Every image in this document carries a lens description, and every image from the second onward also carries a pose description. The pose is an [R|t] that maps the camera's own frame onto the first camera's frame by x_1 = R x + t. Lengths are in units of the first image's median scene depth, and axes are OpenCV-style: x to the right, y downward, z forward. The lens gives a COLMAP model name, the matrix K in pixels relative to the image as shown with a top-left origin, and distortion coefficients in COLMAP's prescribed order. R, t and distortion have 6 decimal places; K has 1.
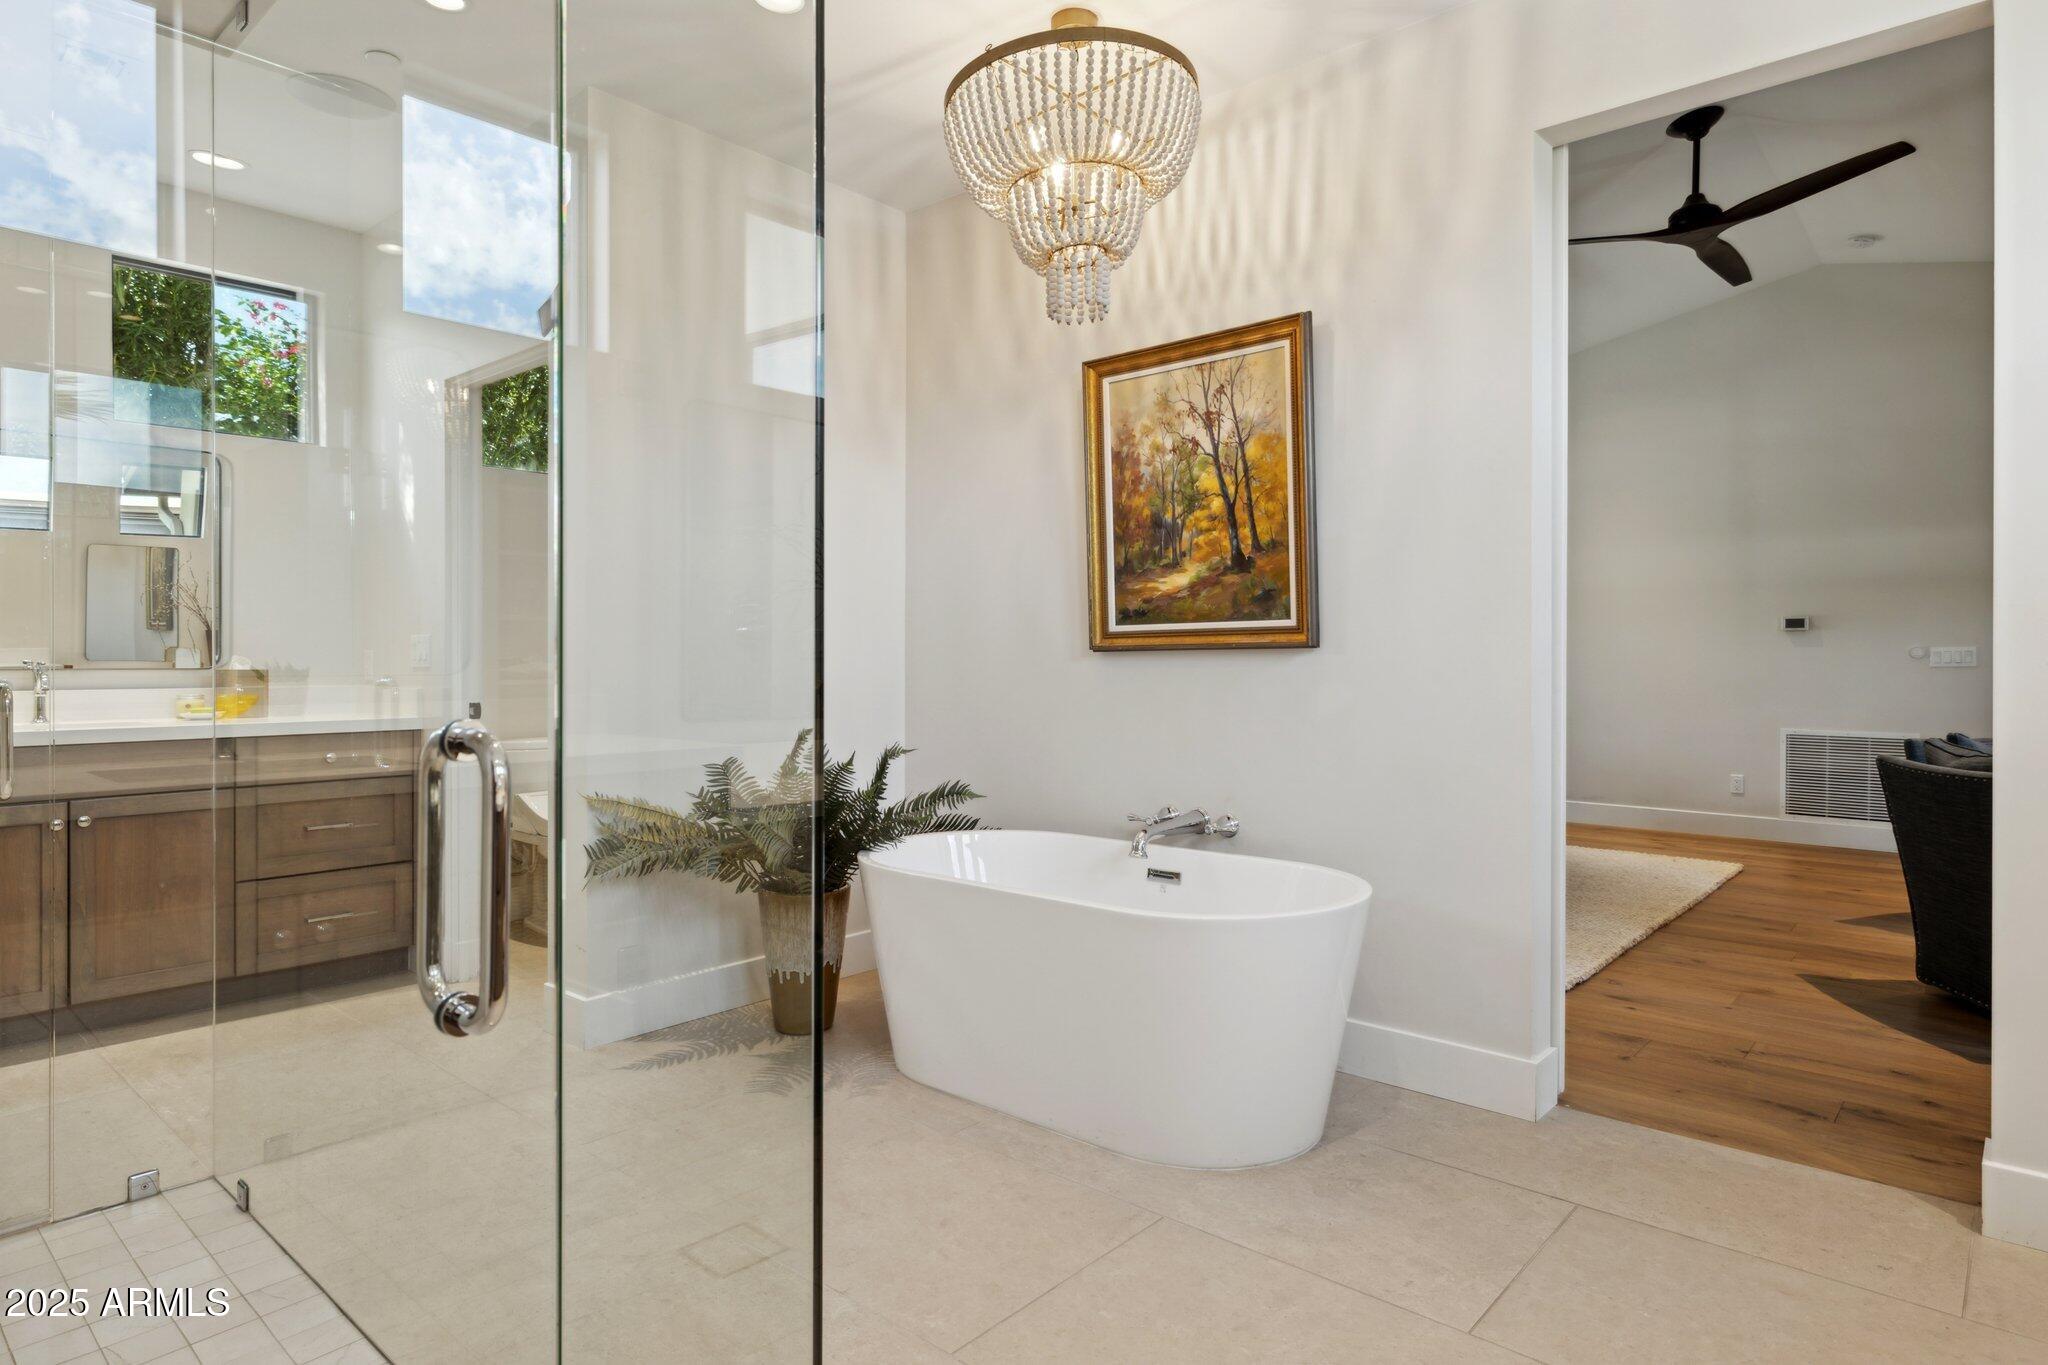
lens RADIAL K [[1155.7, 0, 1021.8], [0, 1155.7, 641.3], [0, 0, 1]] dist [0.000856, 0.000032]
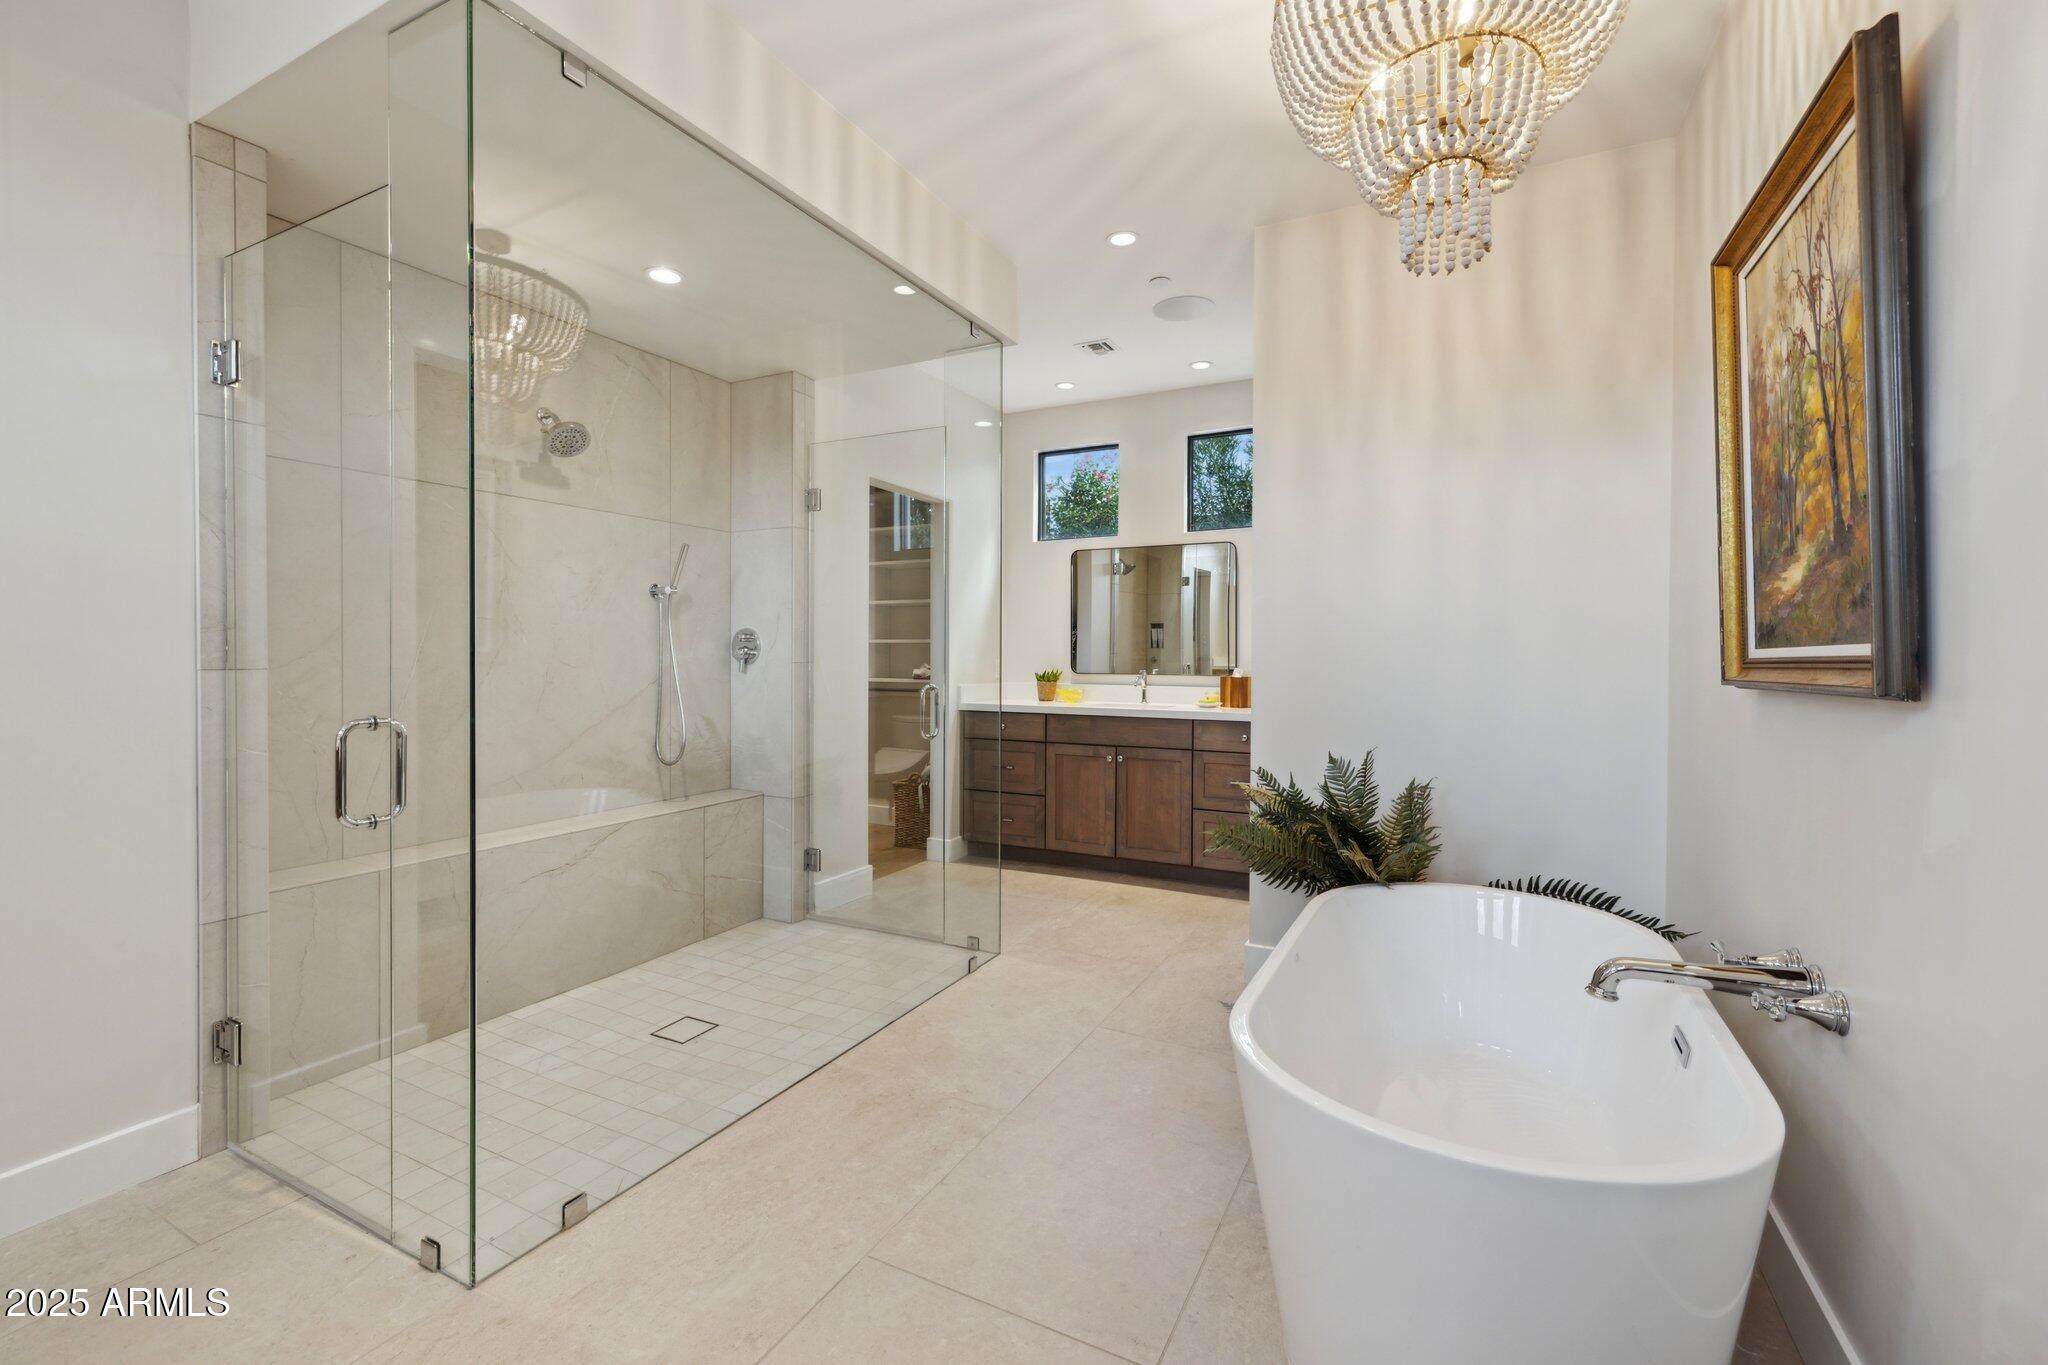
lens RADIAL K [[869.1, 0, 1019.5], [0, 869.1, 657.4], [0, 0, 1]] dist [-0.001288, -0.000152]
pose [[0.248164, 0.006889, -0.968693, 0.481925], [0.005106, 0.999952, 0.008419, -0.016297], [0.968704, -0.007036, 0.248117, 0.511933]]
